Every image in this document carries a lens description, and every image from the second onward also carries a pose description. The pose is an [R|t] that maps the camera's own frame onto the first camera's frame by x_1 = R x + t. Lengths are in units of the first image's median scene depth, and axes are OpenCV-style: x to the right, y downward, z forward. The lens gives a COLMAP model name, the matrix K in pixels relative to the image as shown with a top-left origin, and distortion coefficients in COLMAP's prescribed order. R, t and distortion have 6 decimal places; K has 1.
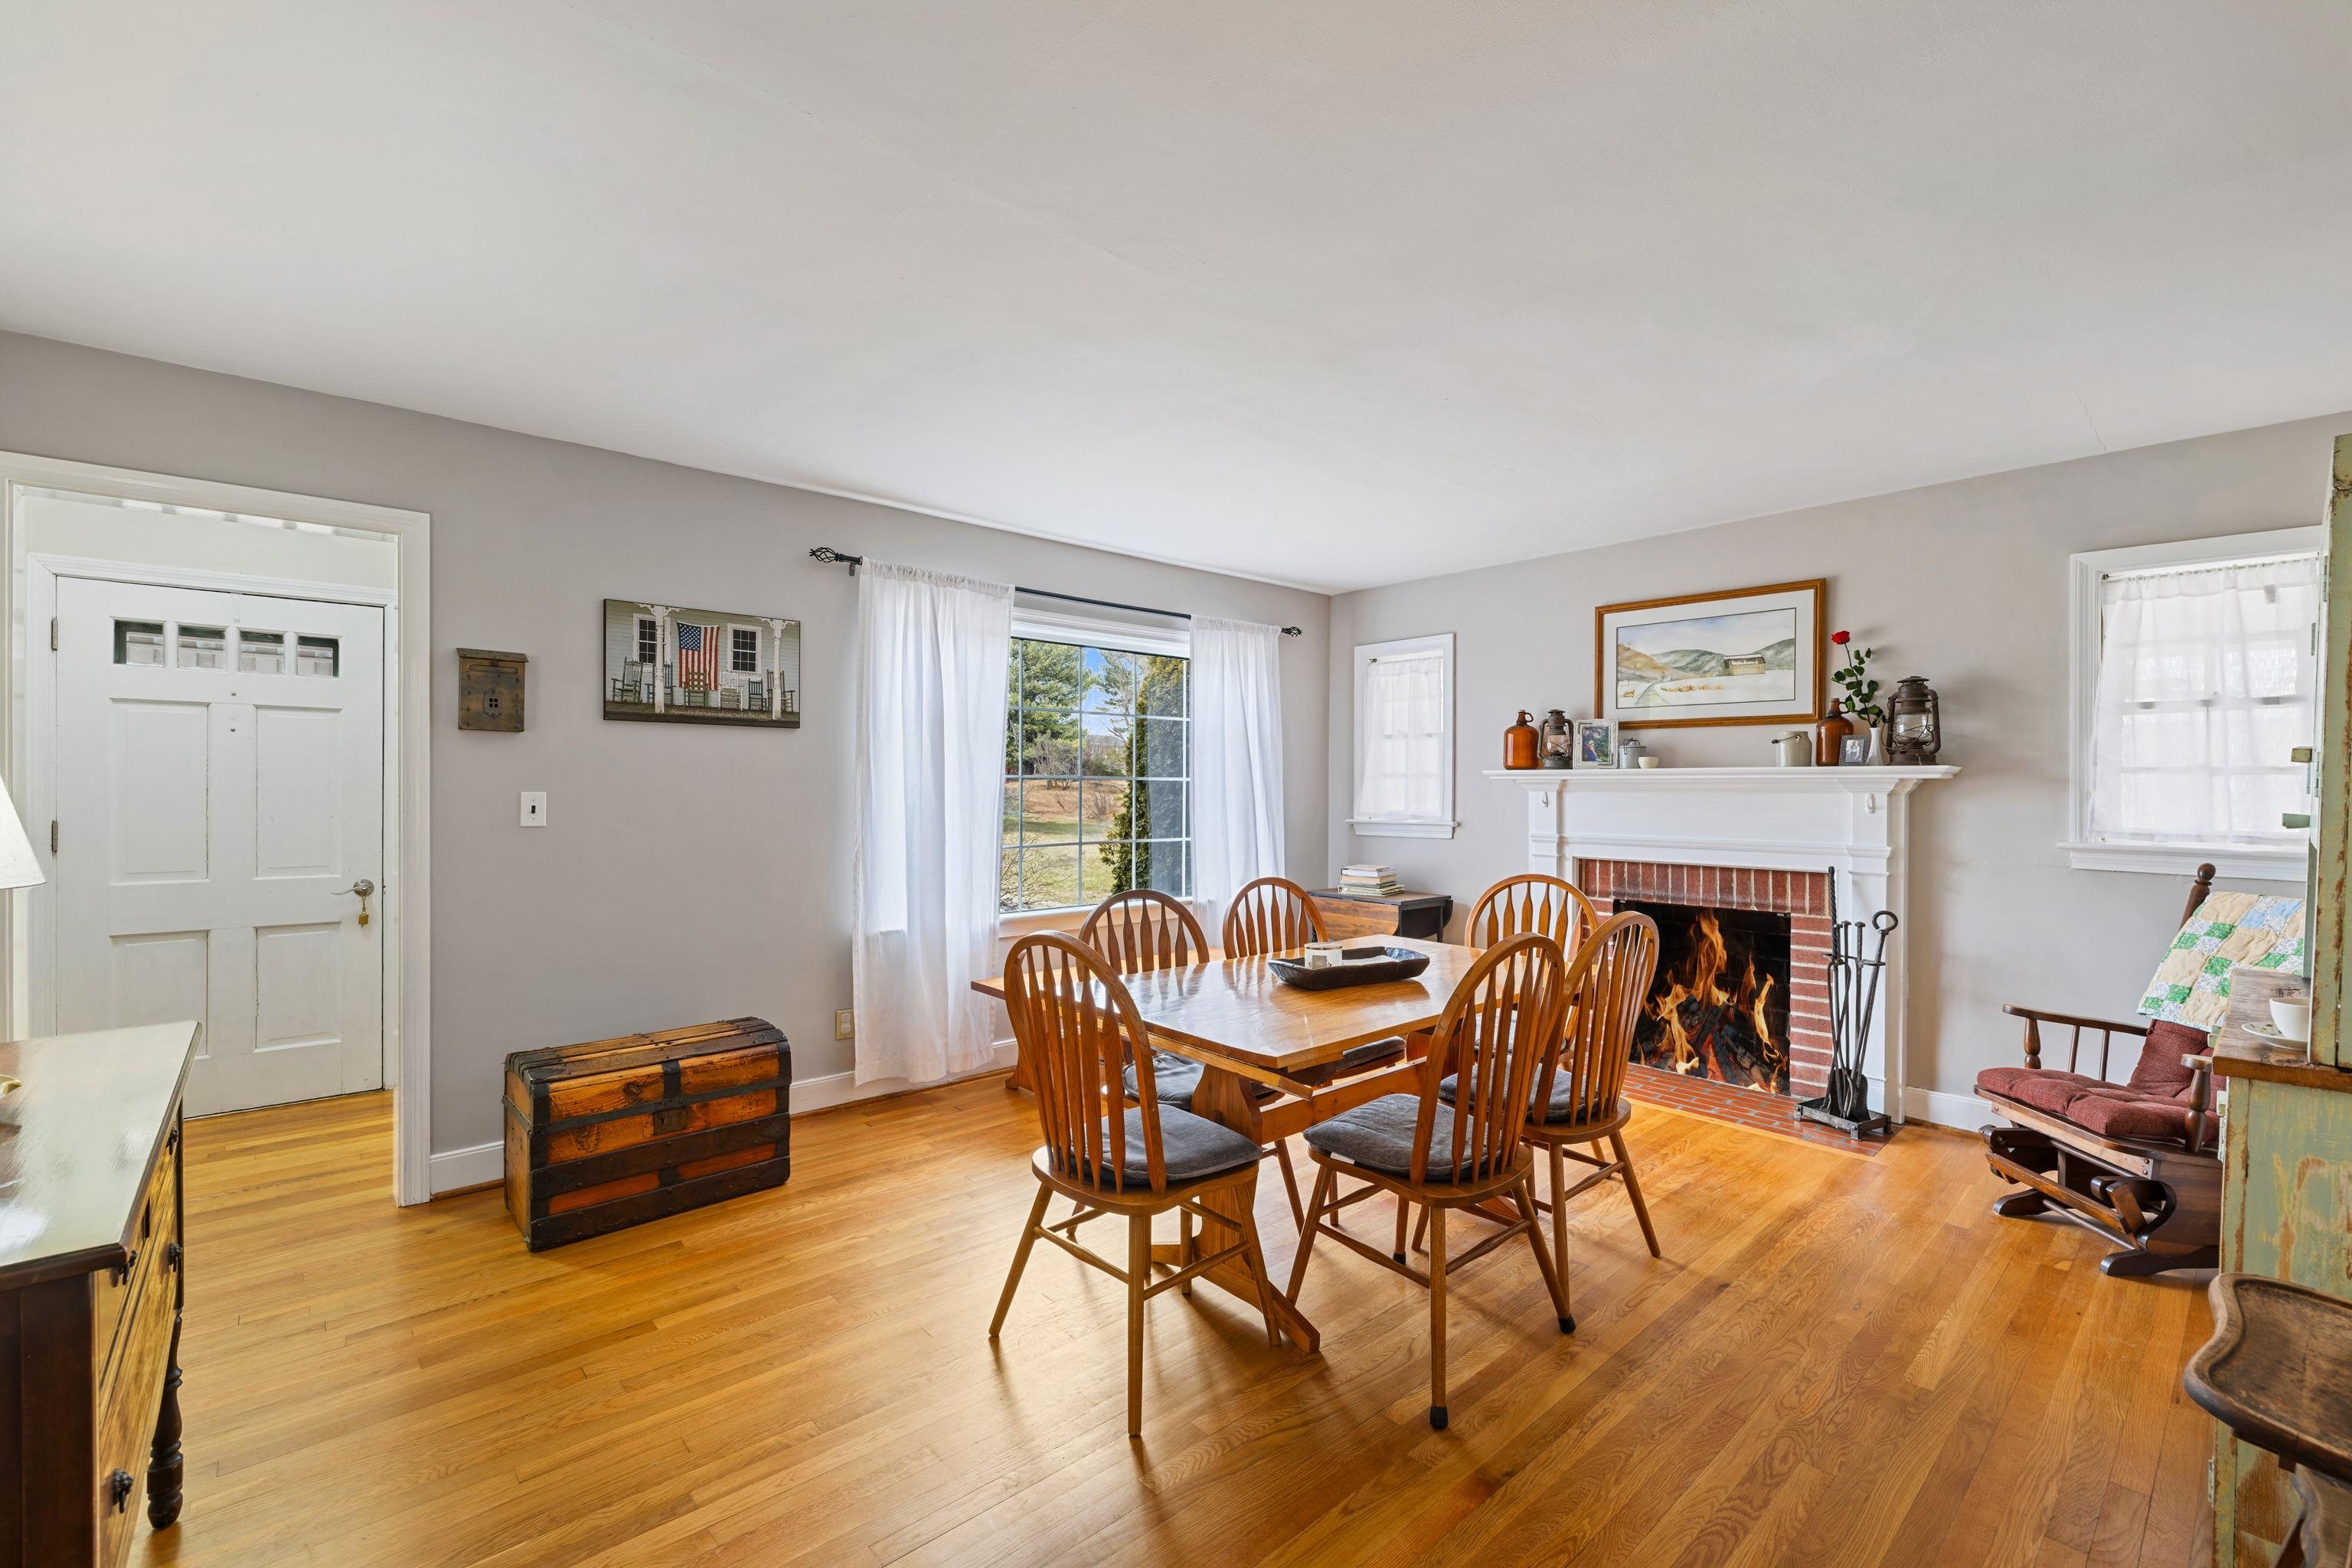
lens RADIAL K [[990.0, 0, 1180.0], [0, 990.0, 791.7], [0, 0, 1]] dist [-0.000257, 0.000122]
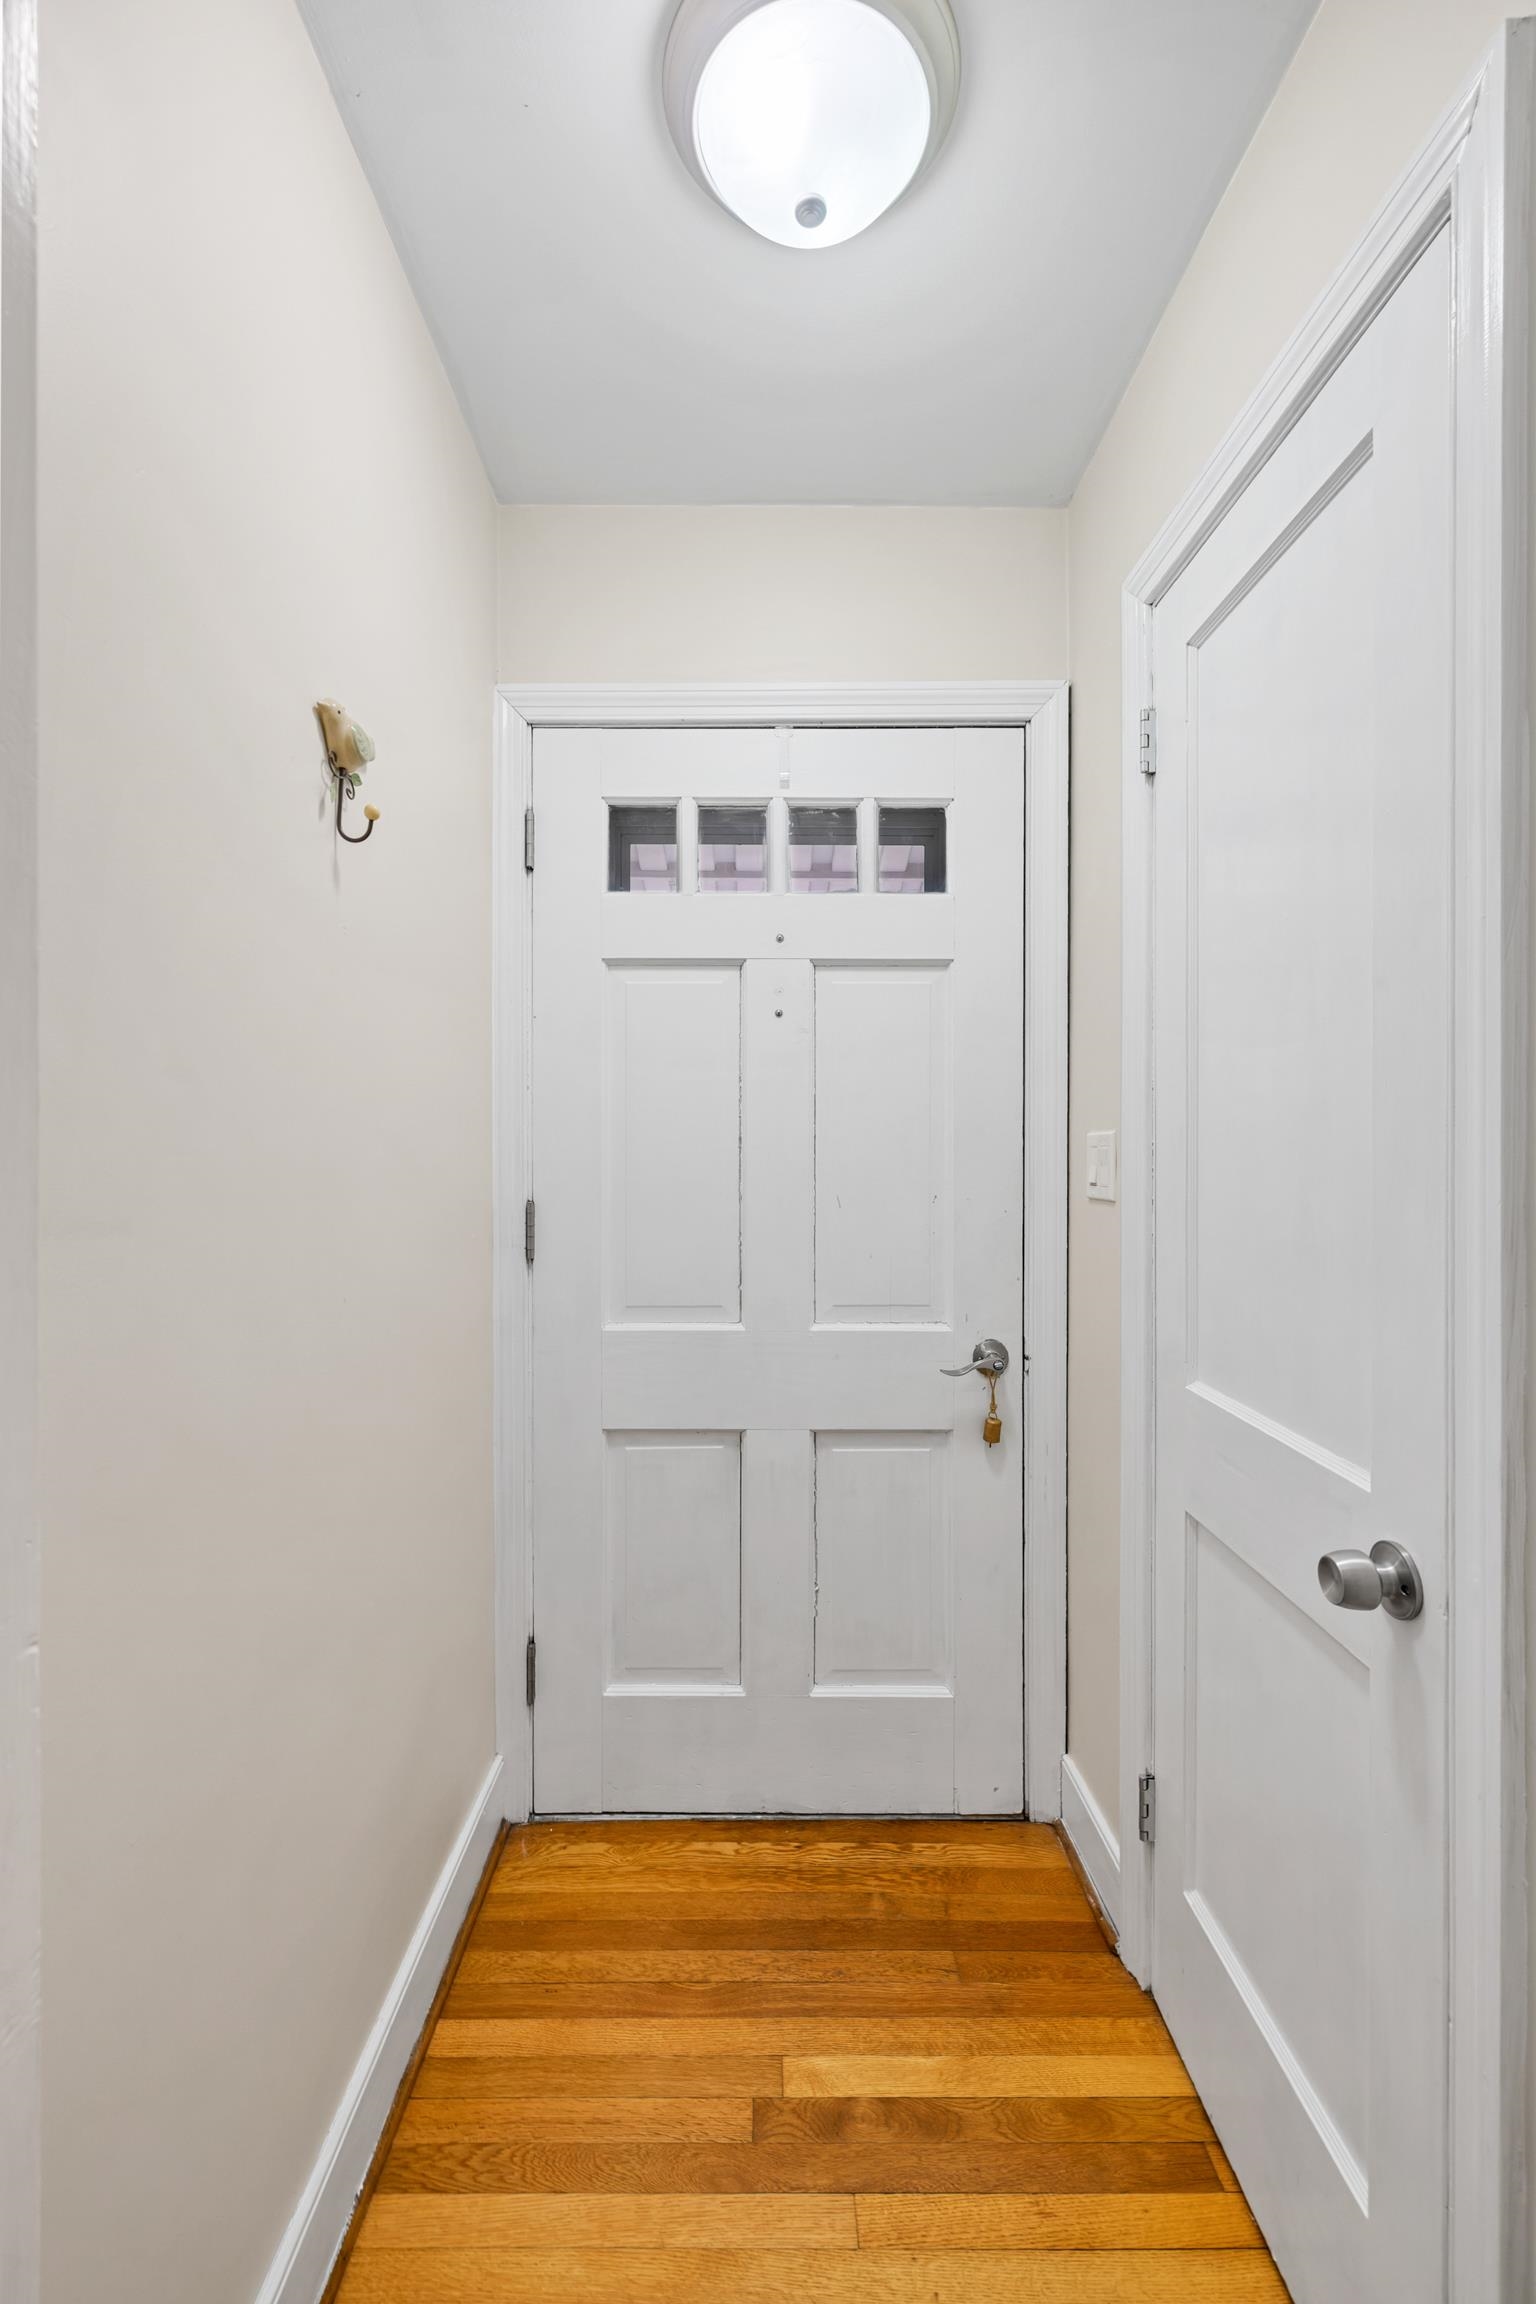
lens RADIAL K [[969.8, 0, 766.8], [0, 969.8, 1155.2], [0, 0, 1]] dist [-0.000257, 0.000122]
pose [[0.743800, -0.005938, -0.668375, -0.649243], [0.001018, 0.999969, -0.007751, 0.008862], [0.668401, 0.005085, 0.743784, 0.648615]]
